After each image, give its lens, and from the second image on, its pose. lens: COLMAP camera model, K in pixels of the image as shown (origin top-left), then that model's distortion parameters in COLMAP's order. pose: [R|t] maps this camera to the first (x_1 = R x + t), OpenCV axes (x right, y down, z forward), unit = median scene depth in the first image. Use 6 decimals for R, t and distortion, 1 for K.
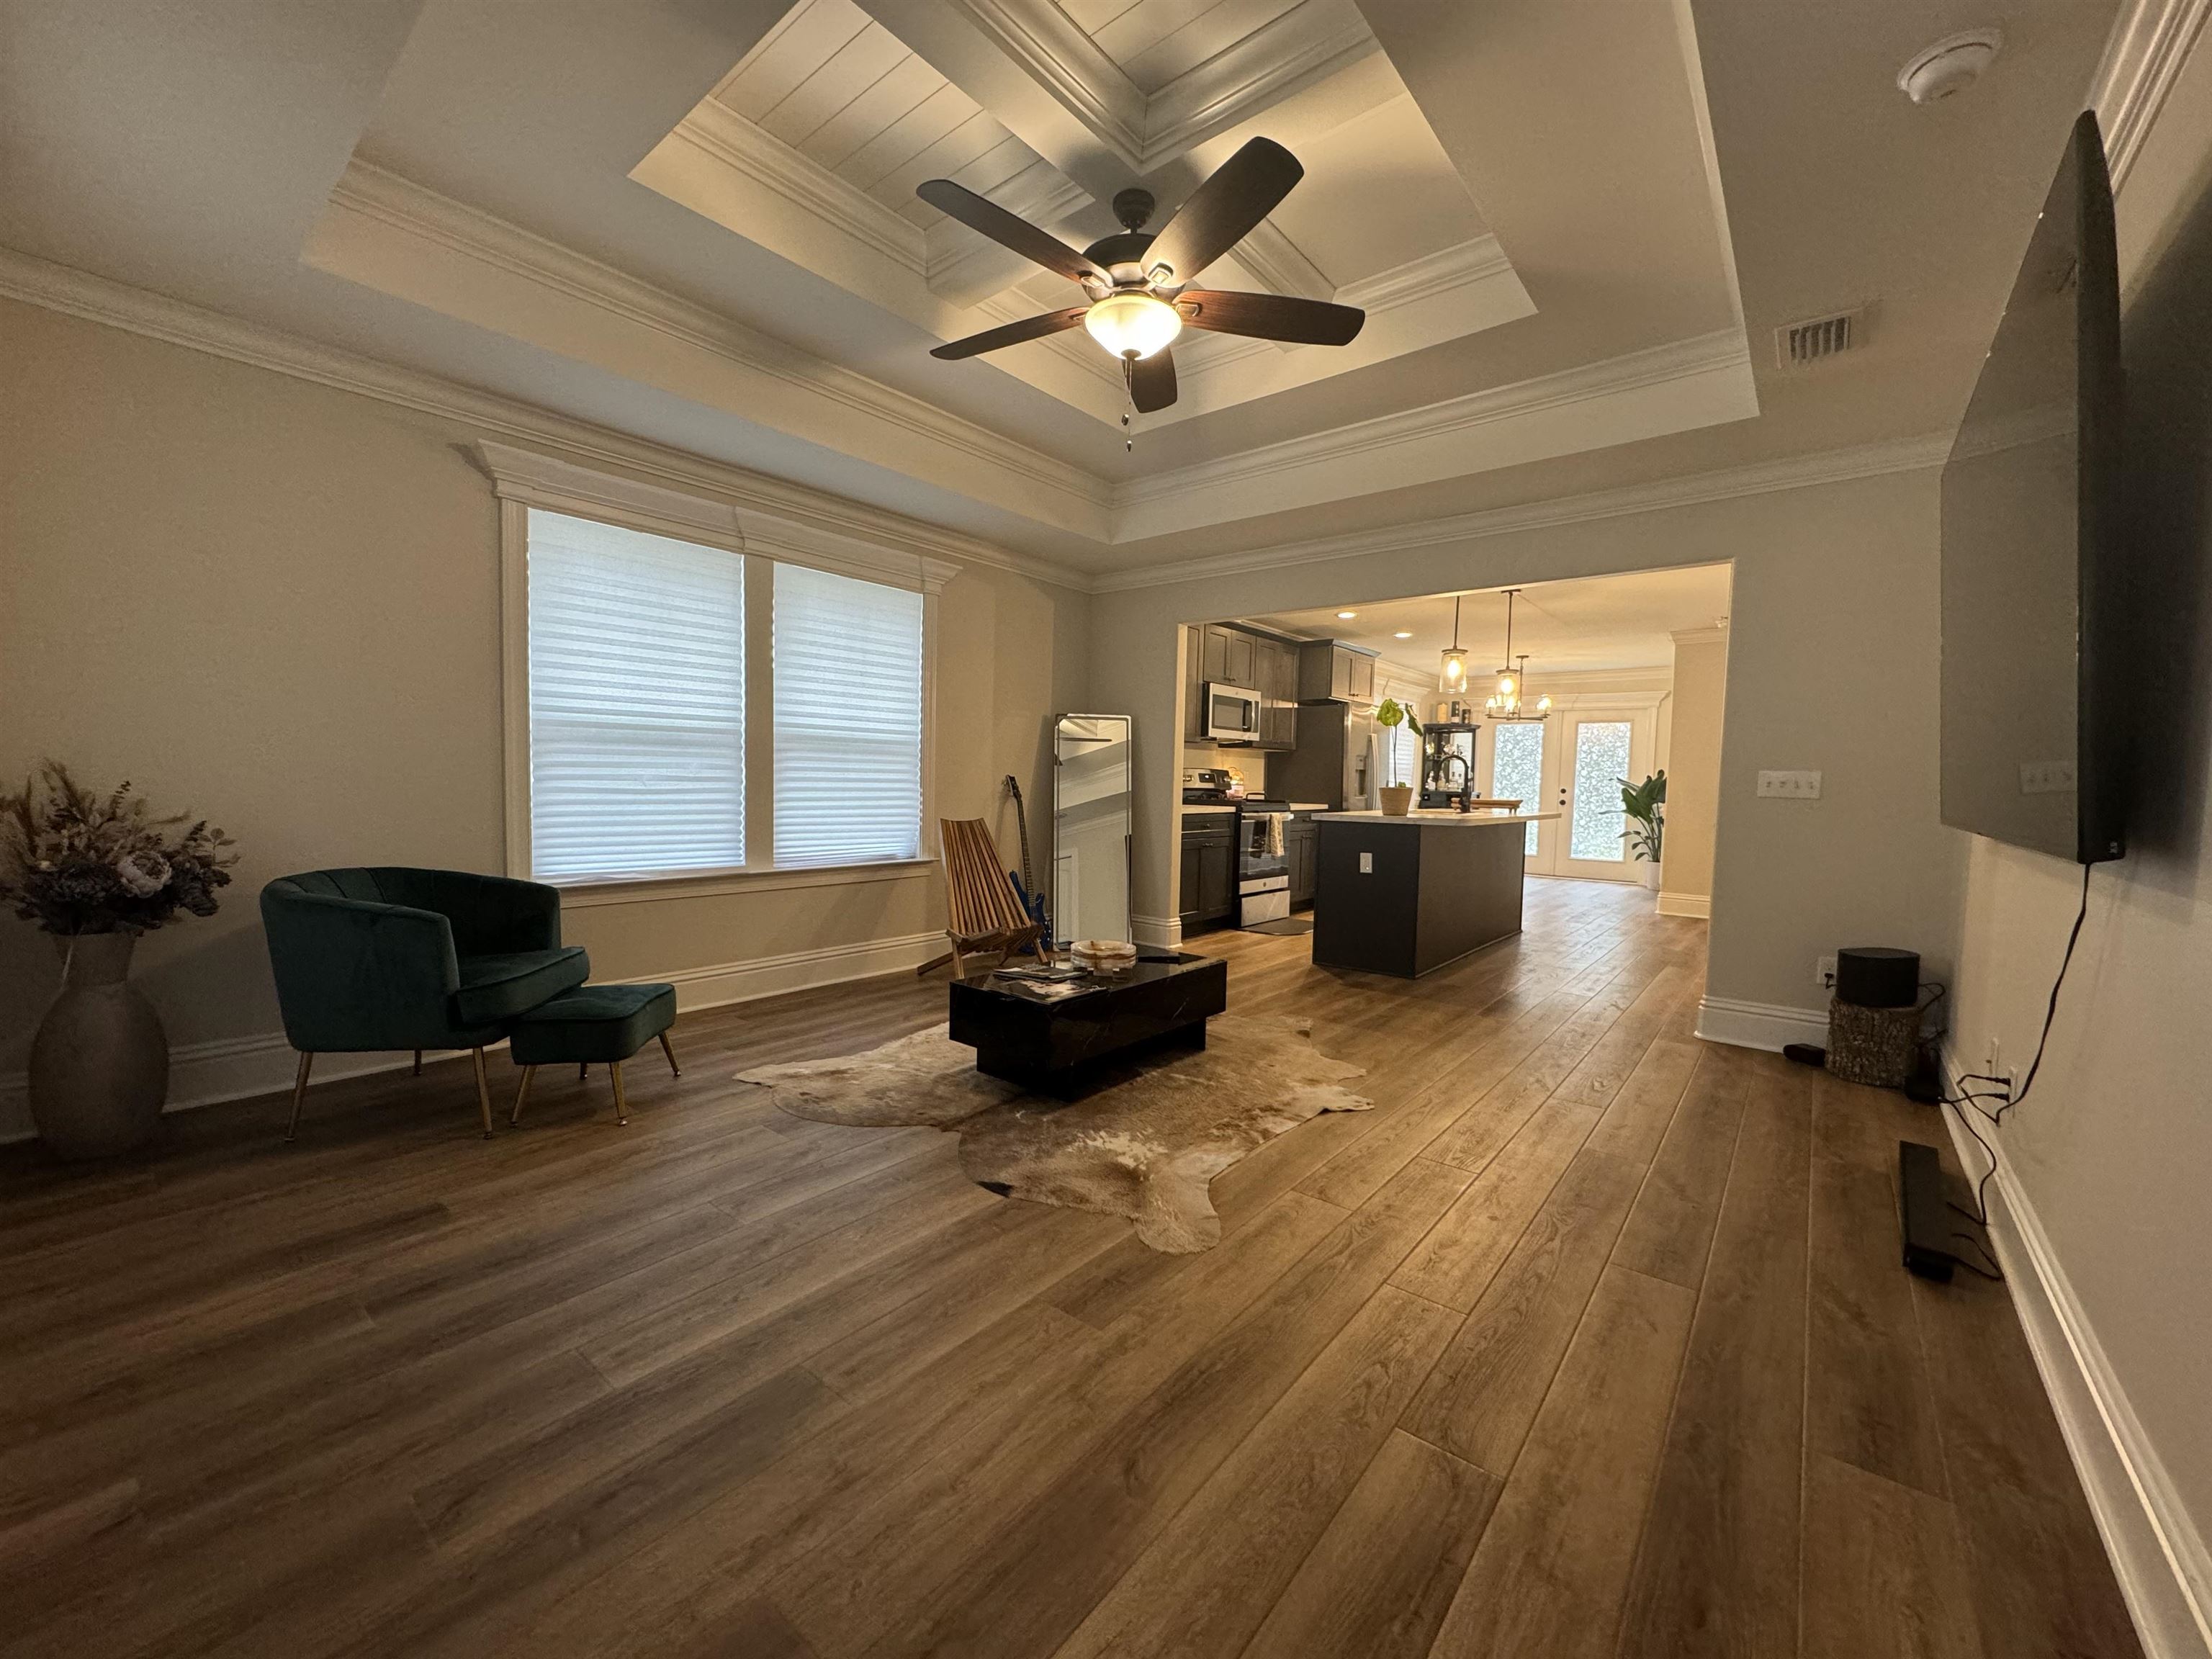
lens RADIAL K [[876.8, 0, 1107.2], [0, 876.8, 833.3], [0, 0, 1]] dist [-0.001852, 0.000610]
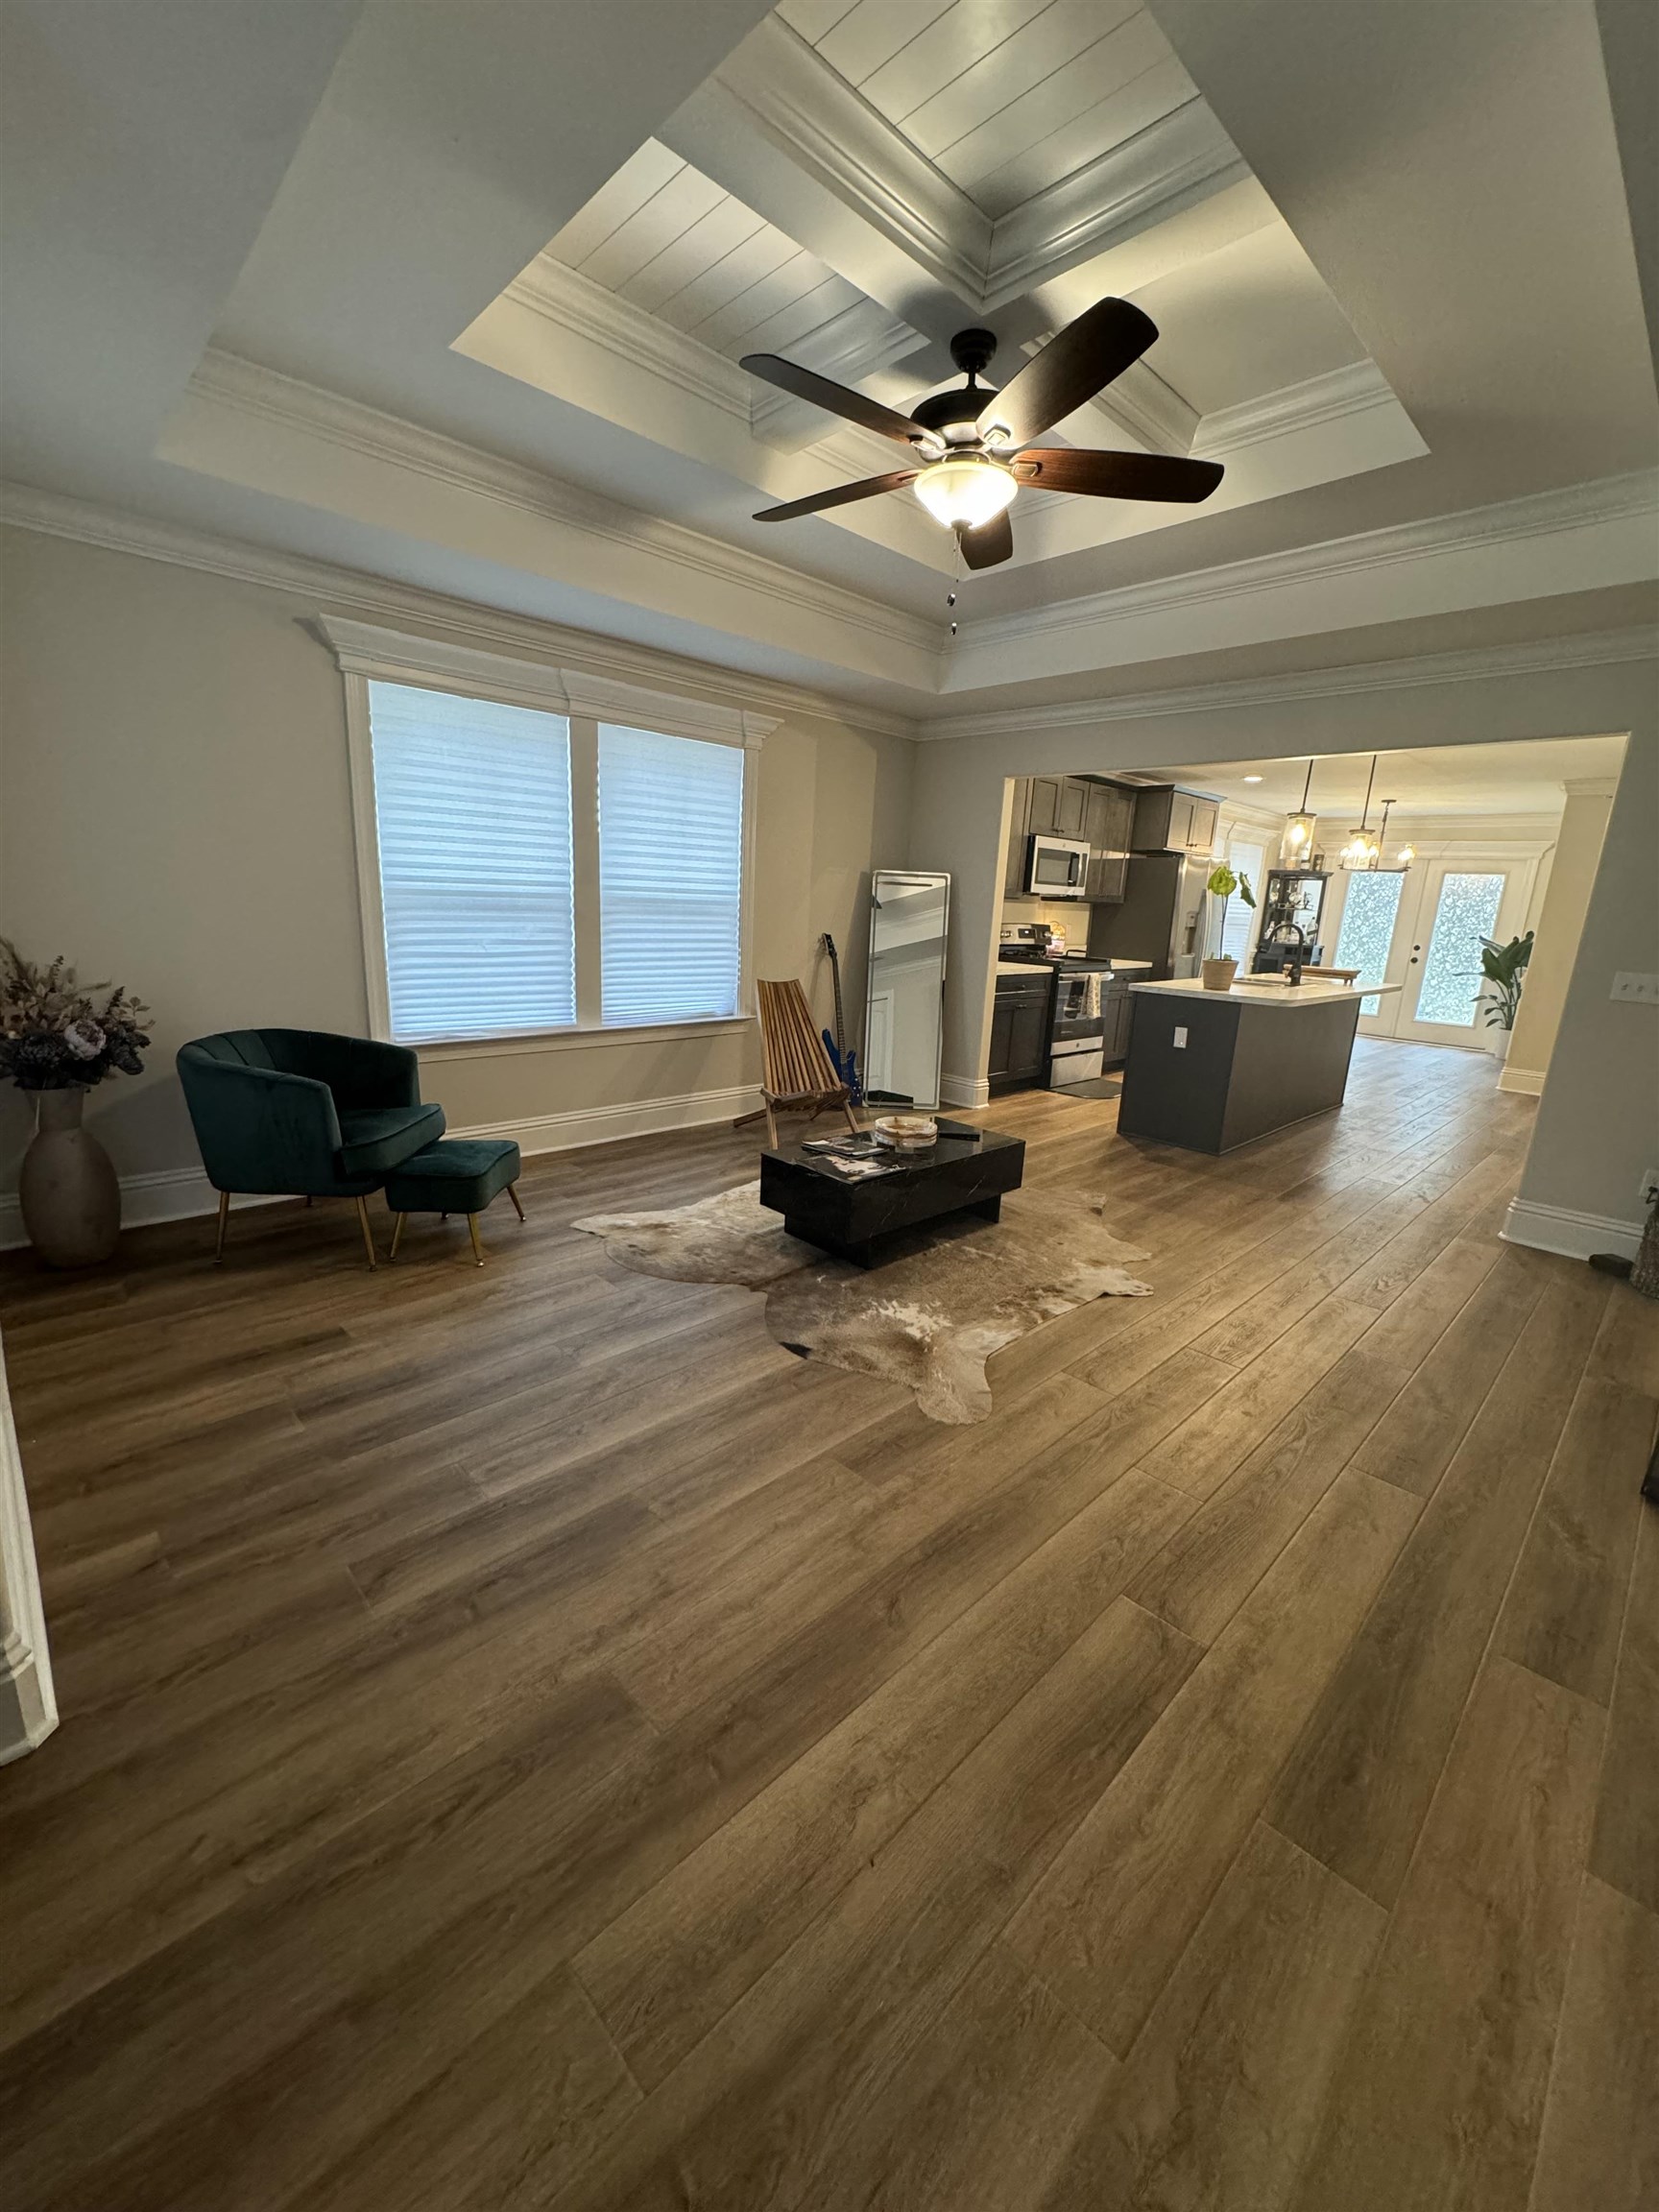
lens RADIAL K [[876.8, 0, 829.9], [0, 876.8, 1108.7], [0, 0, 1]] dist [-0.001852, 0.000610]
pose [[0.993413, 0.049697, -0.103249, 0.013971], [-0.031162, 0.984264, 0.173933, -0.076818], [0.110268, -0.169570, 0.979330, -0.043007]]
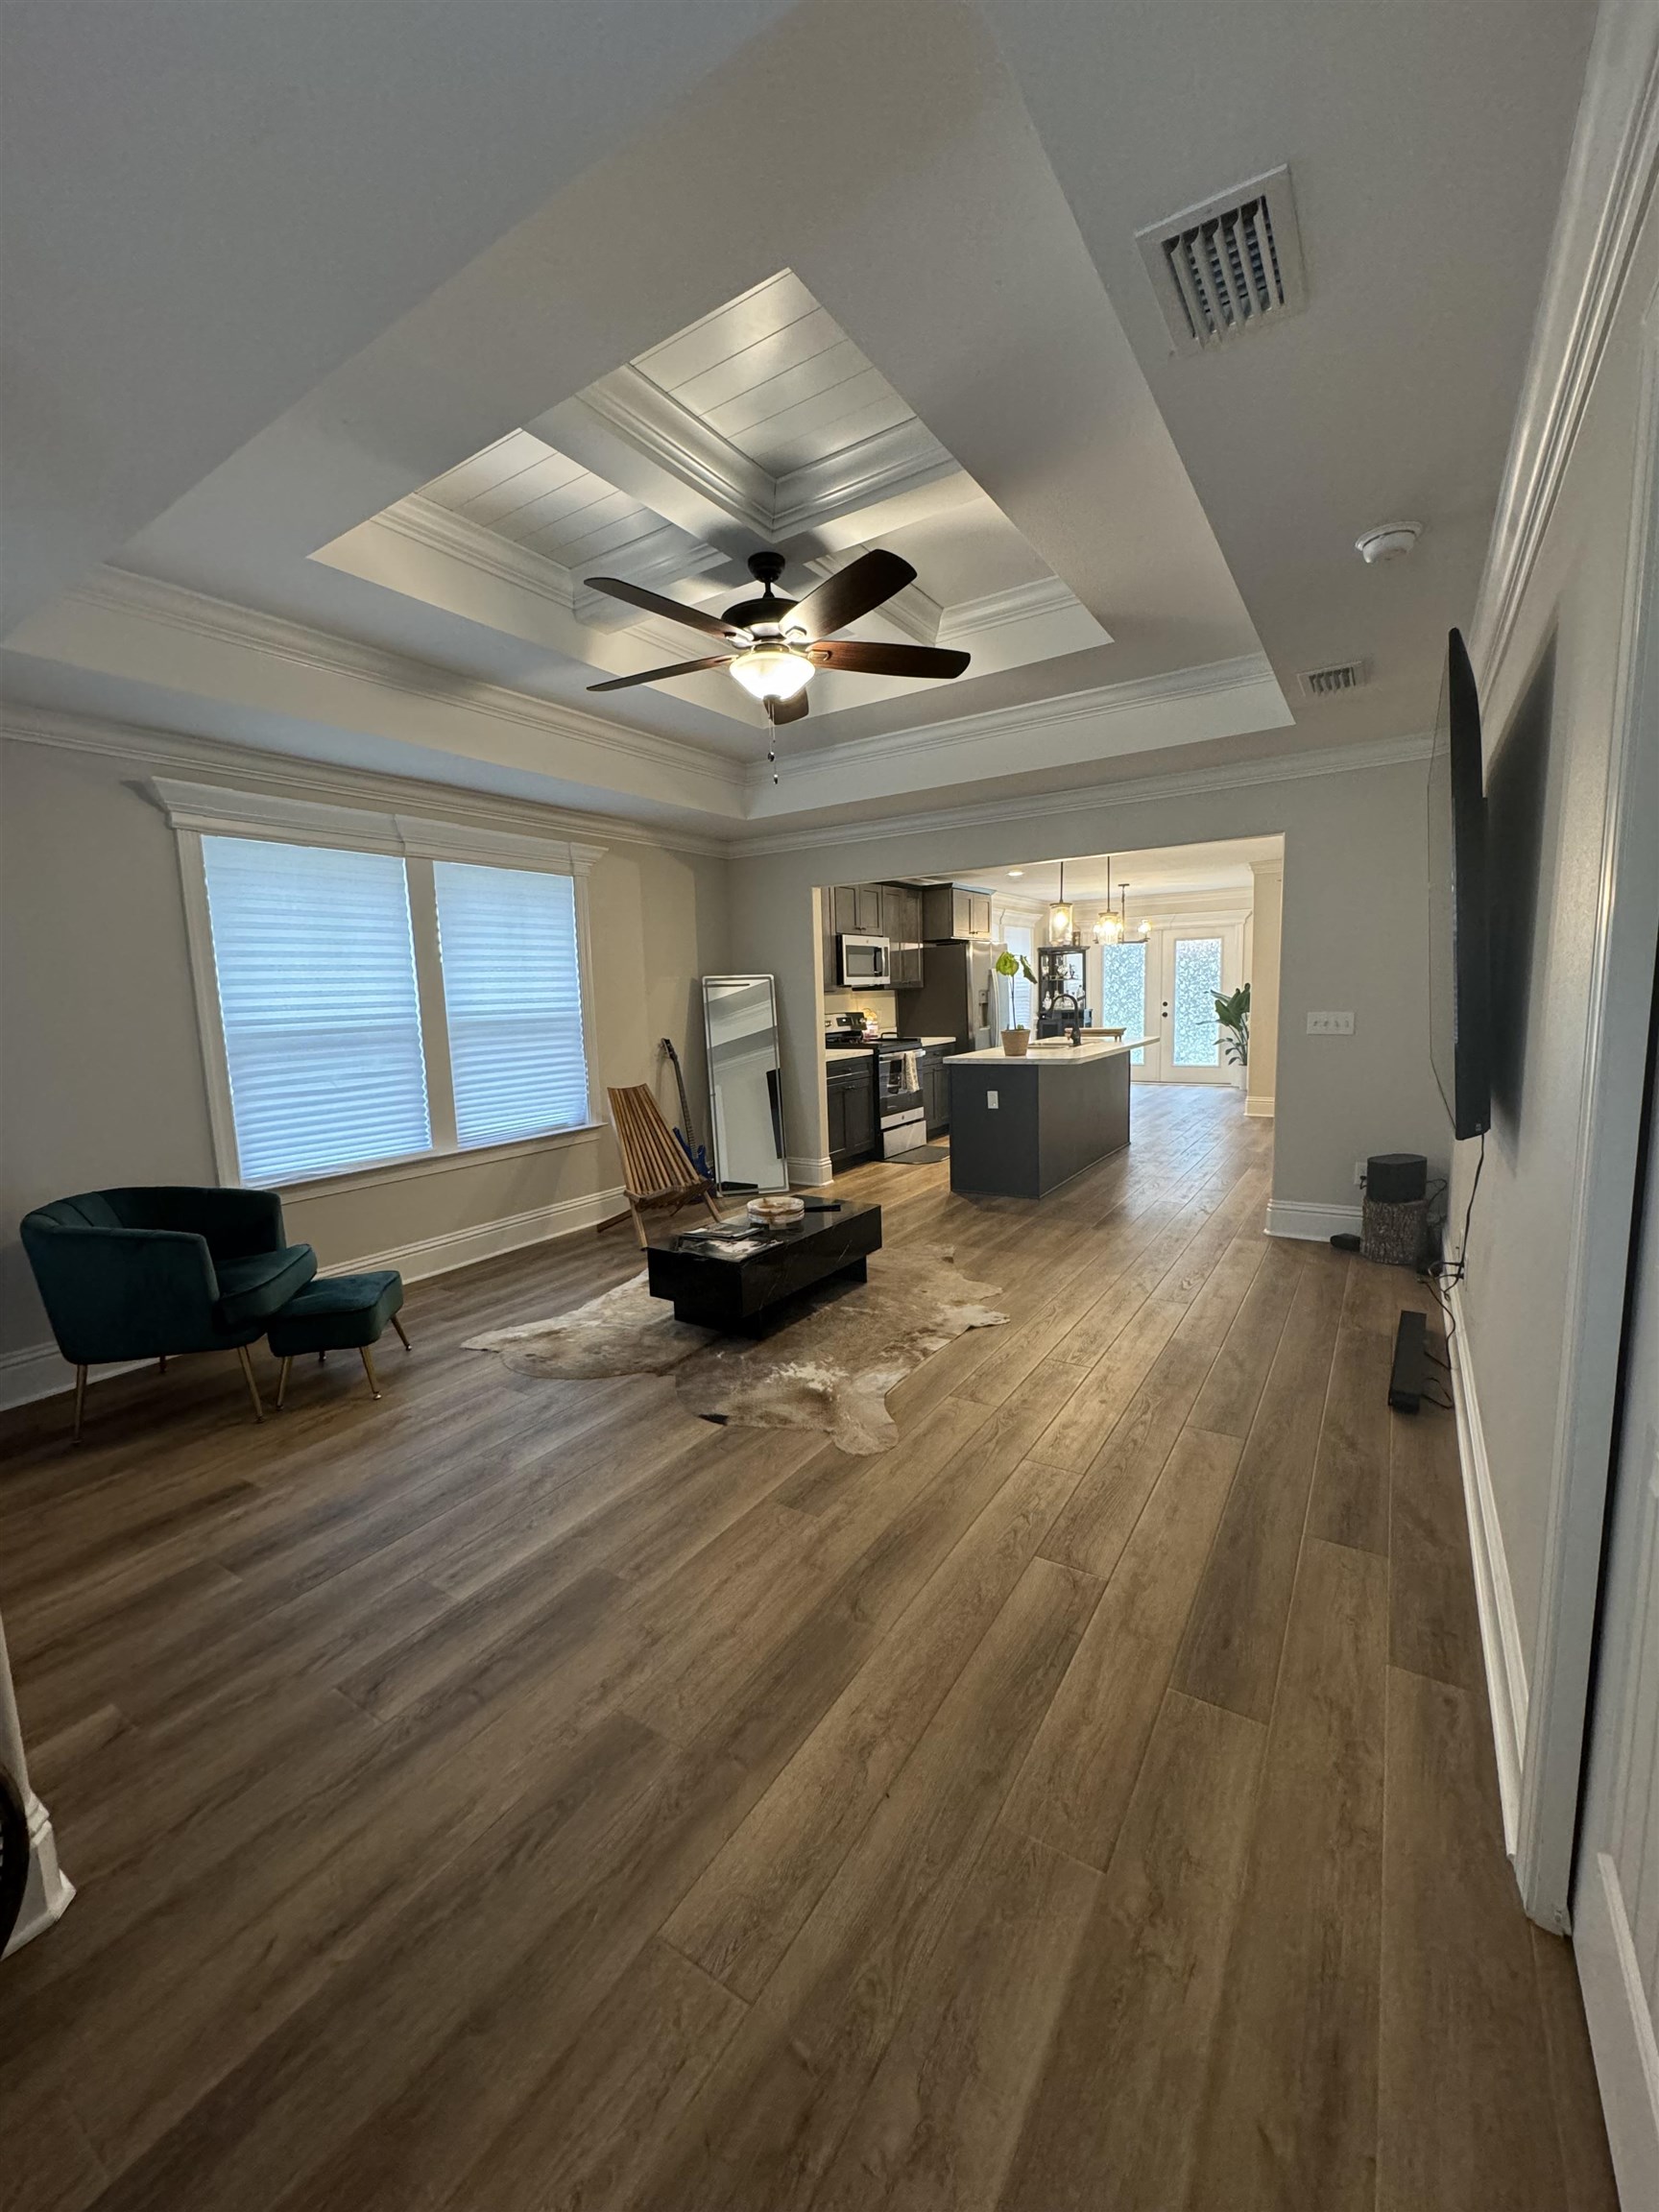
lens RADIAL K [[876.8, 0, 828.7], [0, 876.8, 1109.6], [0, 0, 1]] dist [-0.001852, 0.000610]
pose [[0.992487, -0.069362, 0.100786, -0.046389], [0.062073, 0.995343, 0.073745, -0.081832], [-0.105431, -0.066935, 0.992171, -0.158240]]
